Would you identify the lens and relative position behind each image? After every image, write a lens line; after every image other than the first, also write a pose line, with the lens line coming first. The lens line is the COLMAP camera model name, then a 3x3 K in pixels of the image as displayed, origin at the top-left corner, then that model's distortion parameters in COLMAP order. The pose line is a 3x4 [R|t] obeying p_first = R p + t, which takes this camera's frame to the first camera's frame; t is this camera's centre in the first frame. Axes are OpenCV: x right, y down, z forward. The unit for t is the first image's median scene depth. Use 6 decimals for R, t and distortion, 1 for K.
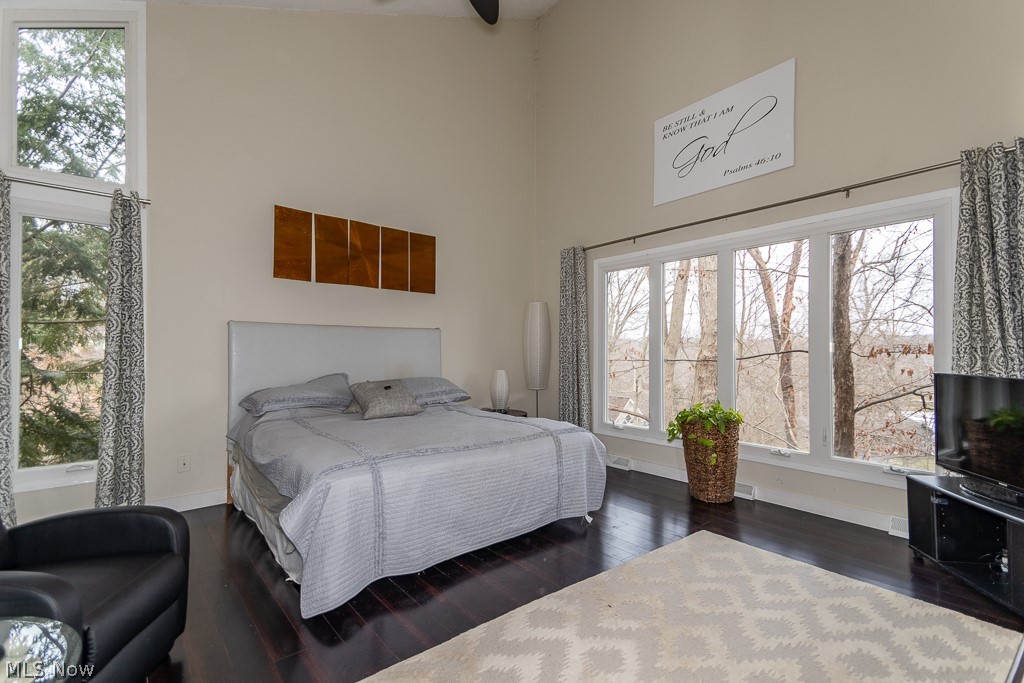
lens RADIAL K [[473.6, 0, 512.0], [0, 473.6, 341.5], [0, 0, 1]] dist [0.001636, -0.000862]
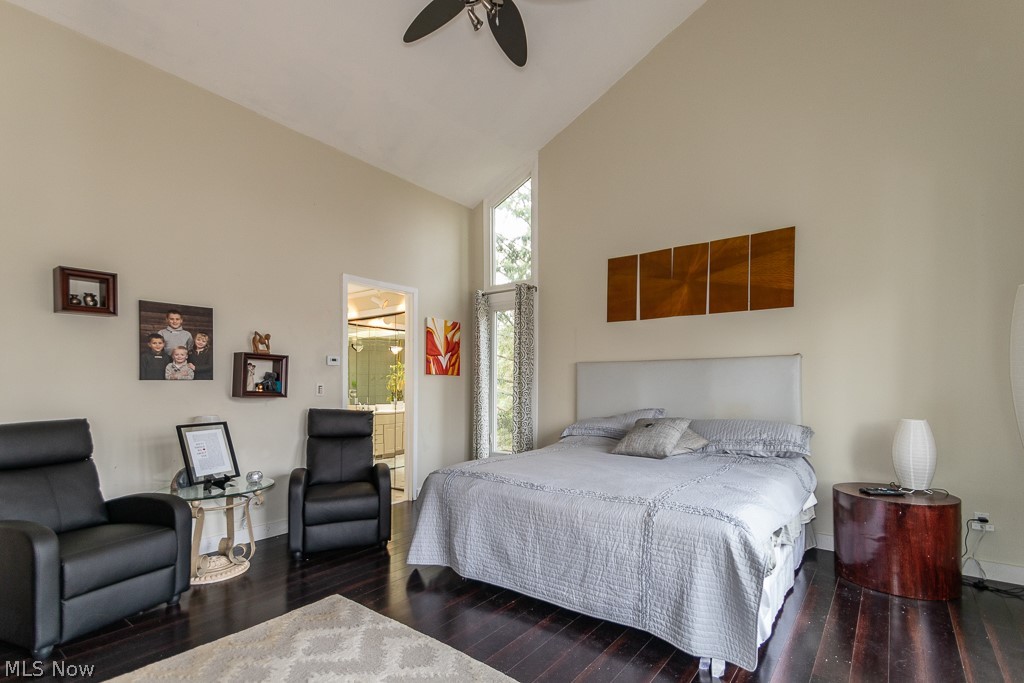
lens RADIAL K [[472.0, 0, 507.7], [0, 472.0, 389.8], [0, 0, 1]] dist [0.000469, -0.000200]
pose [[0.200524, 0.001942, -0.979687, 0.566411], [0.022232, 0.999732, 0.006532, 0.015044], [0.979436, -0.023090, 0.200427, 0.528025]]
